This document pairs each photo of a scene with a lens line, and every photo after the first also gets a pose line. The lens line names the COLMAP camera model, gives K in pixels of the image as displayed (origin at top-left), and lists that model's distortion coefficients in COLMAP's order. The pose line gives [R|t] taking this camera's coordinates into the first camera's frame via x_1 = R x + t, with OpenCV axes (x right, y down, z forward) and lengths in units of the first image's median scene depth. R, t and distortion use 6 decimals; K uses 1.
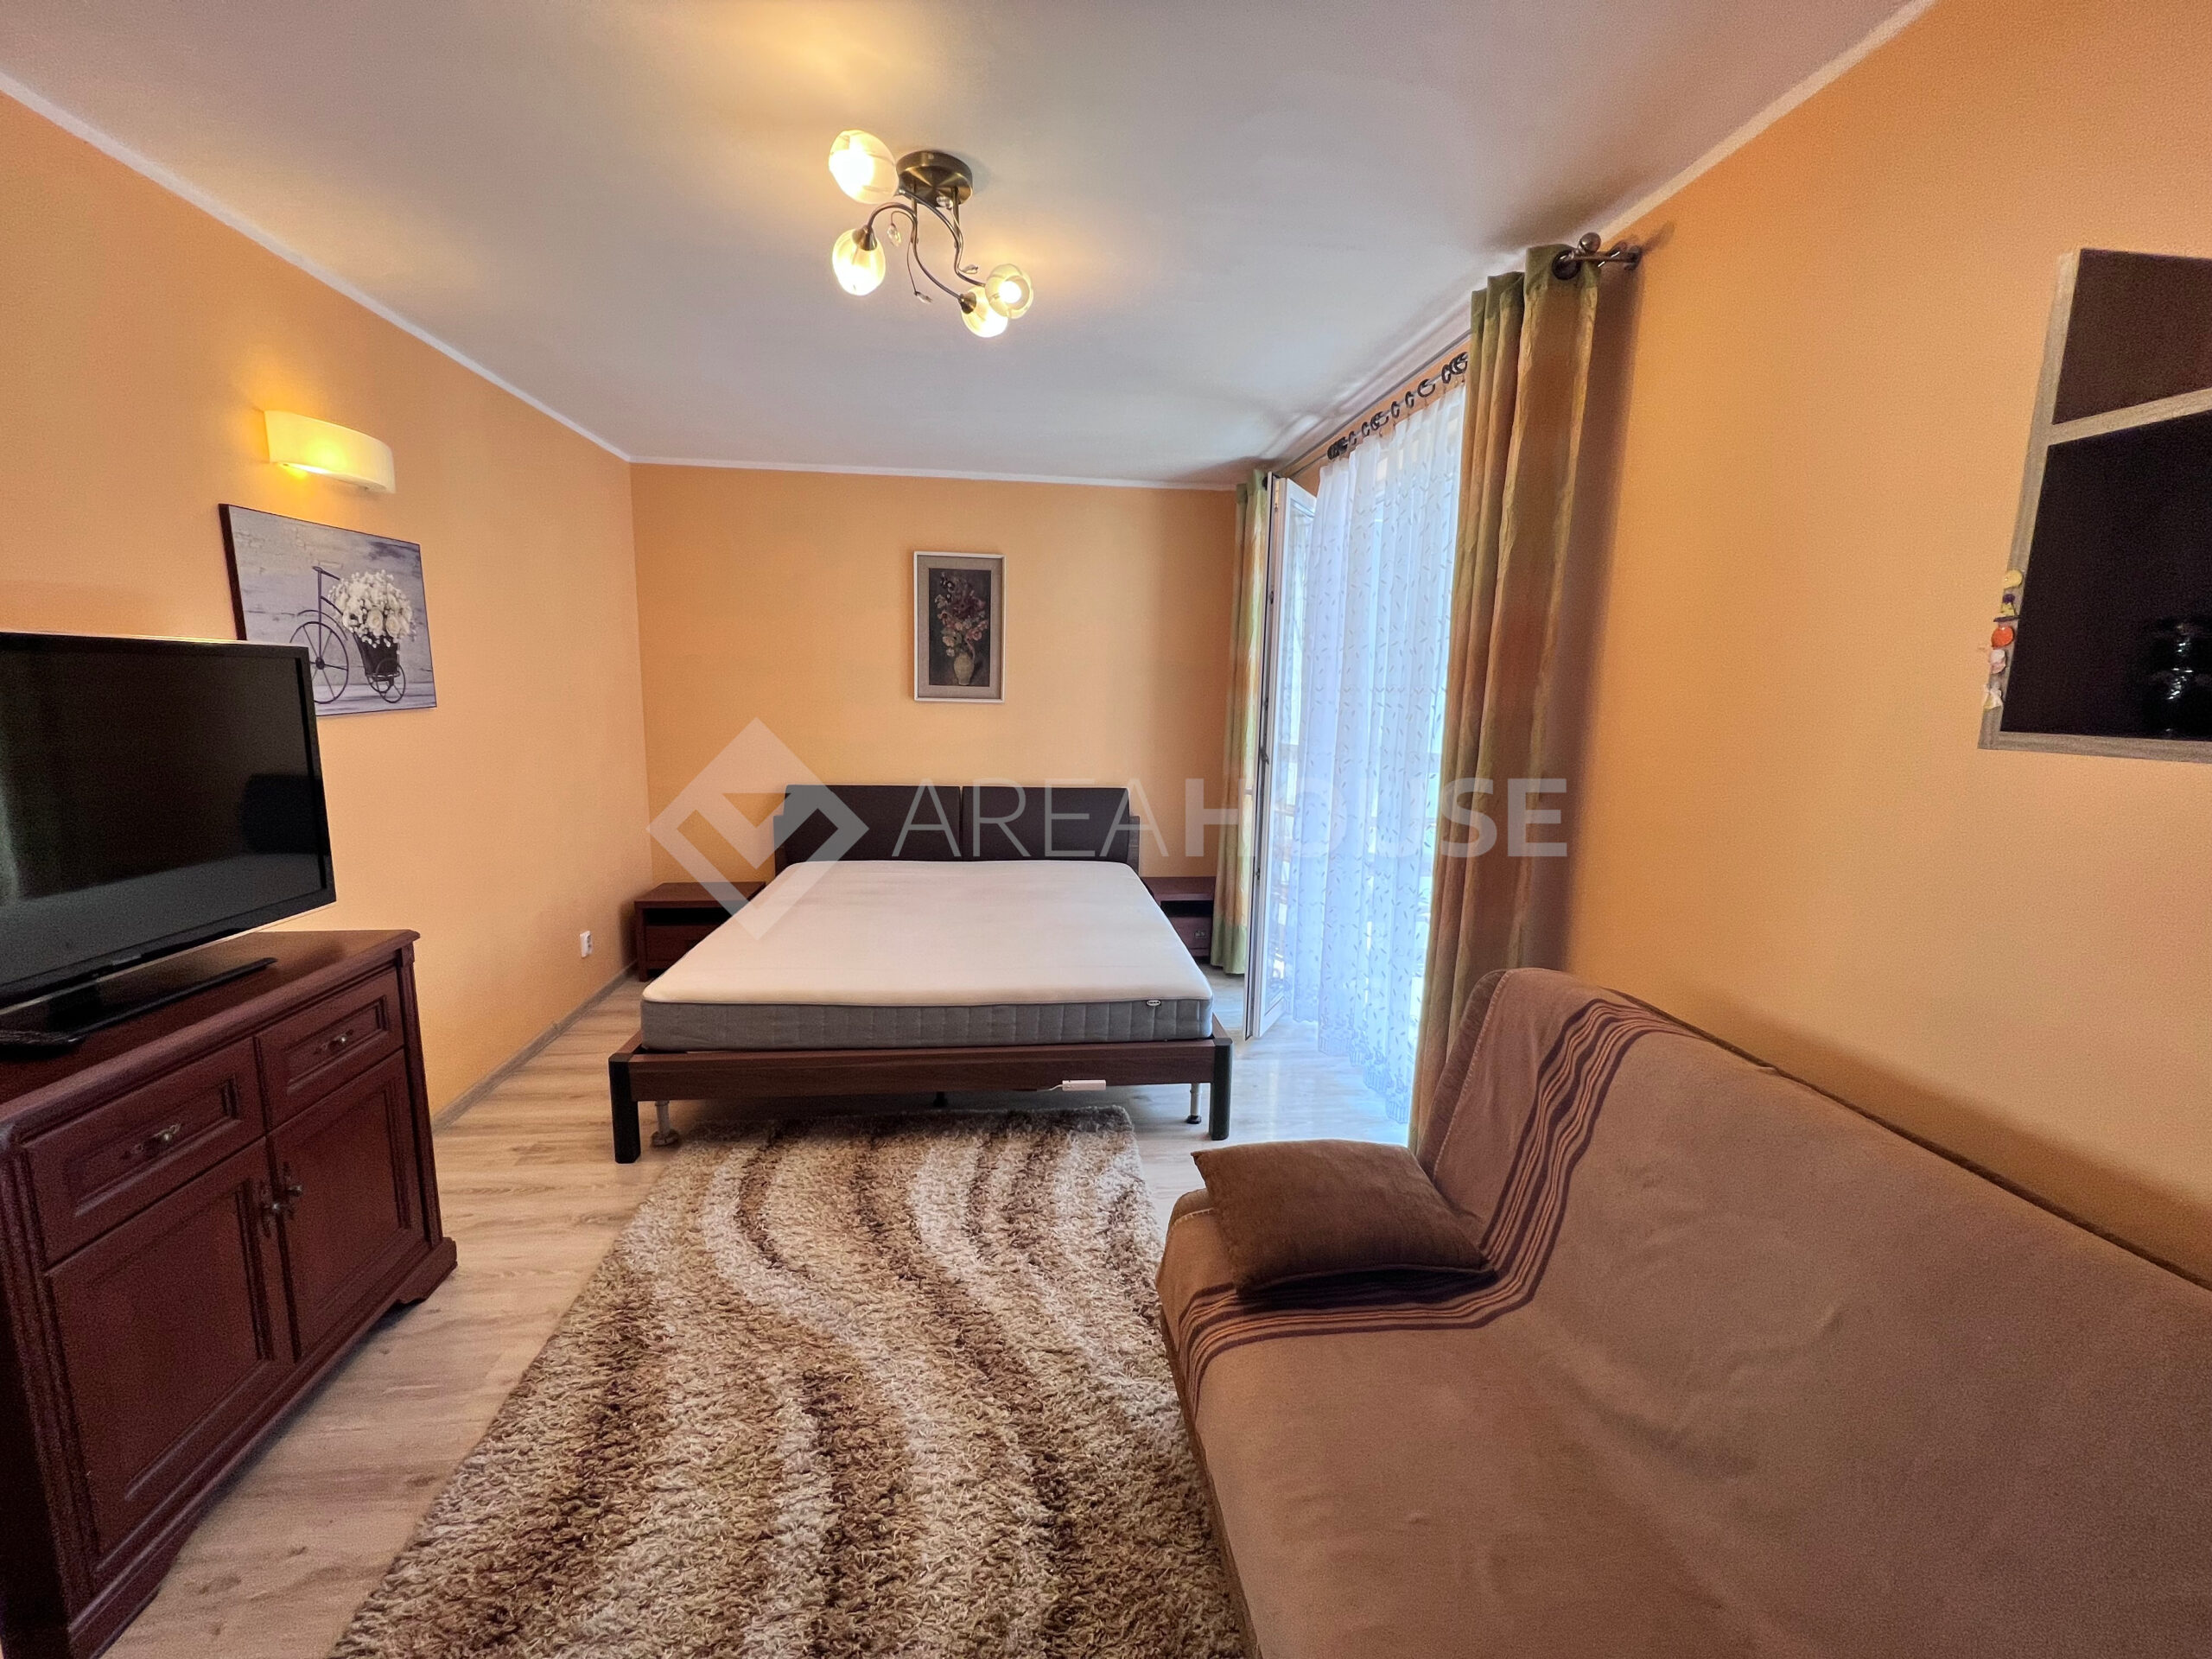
lens RADIAL K [[888.5, 0, 1104.1], [0, 888.5, 824.4], [0, 0, 1]] dist [-0.004655, -0.000097]
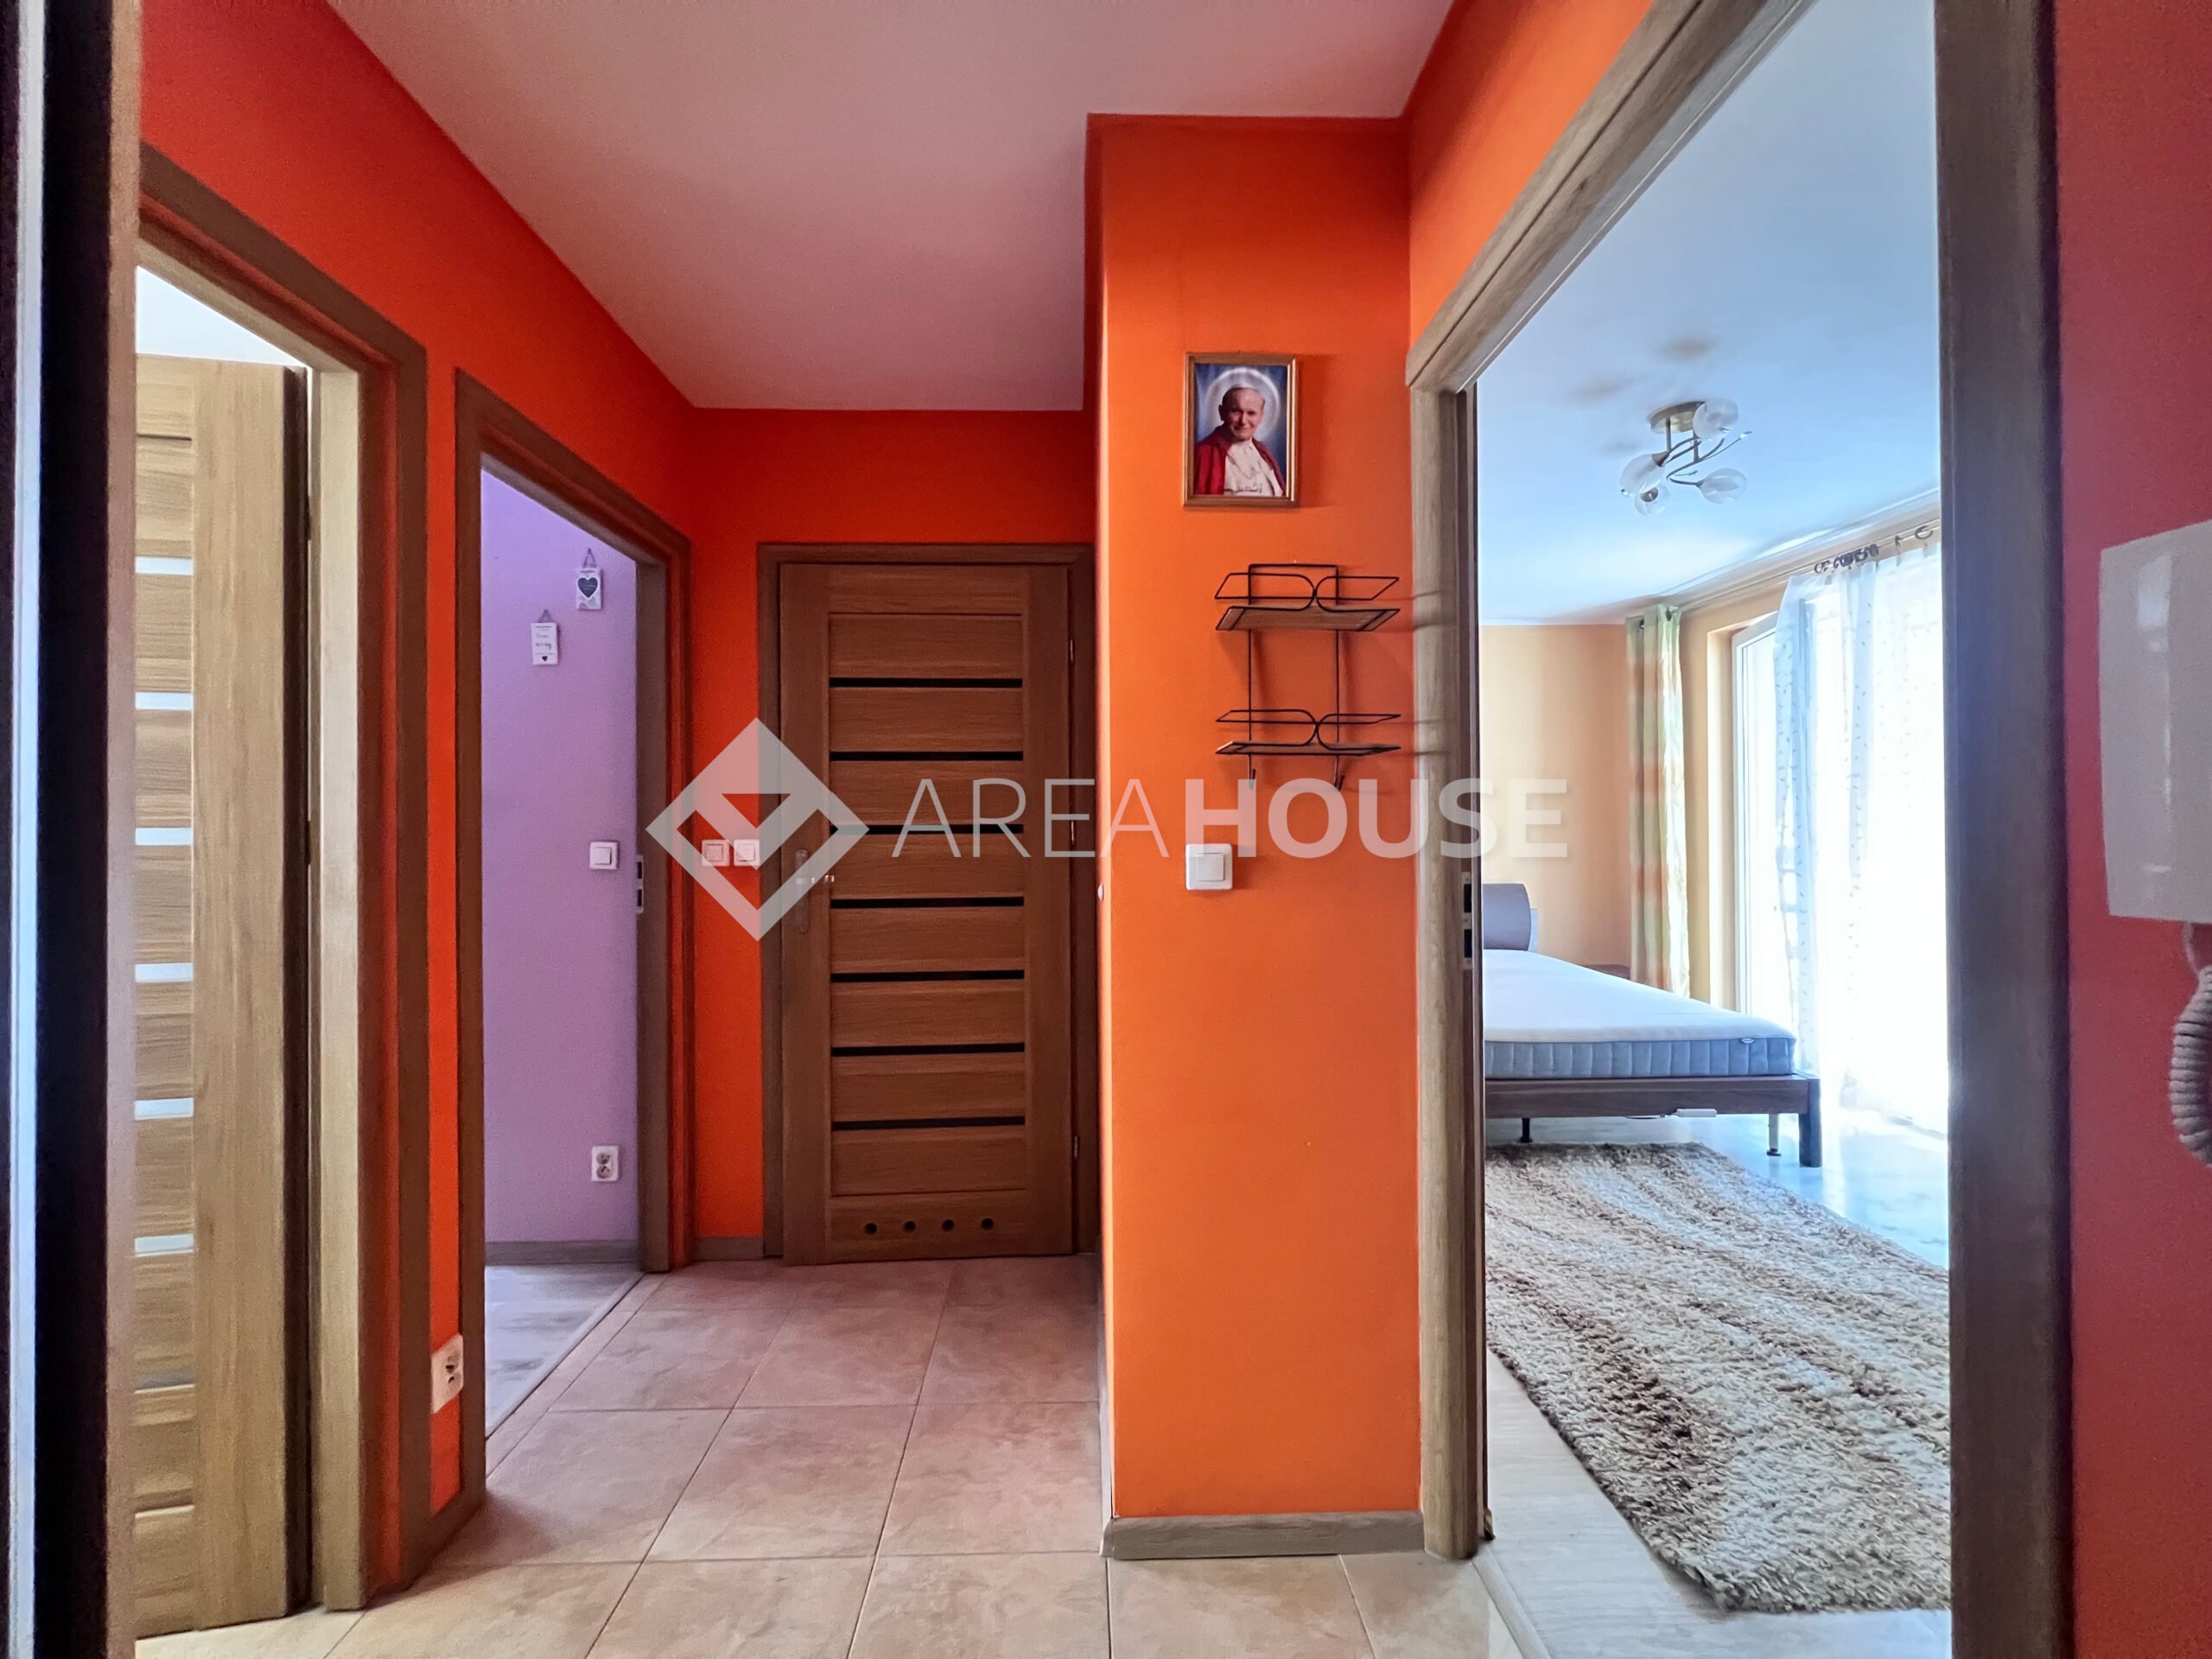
lens RADIAL K [[894.6, 0, 1107.0], [0, 894.6, 826.7], [0, 0, 1]] dist [-0.002572, -0.000208]
pose [[0.996490, -0.023568, -0.080322, -0.712593], [0.011062, 0.988208, -0.152717, 0.097001], [0.082974, 0.151292, 0.985001, -0.281127]]
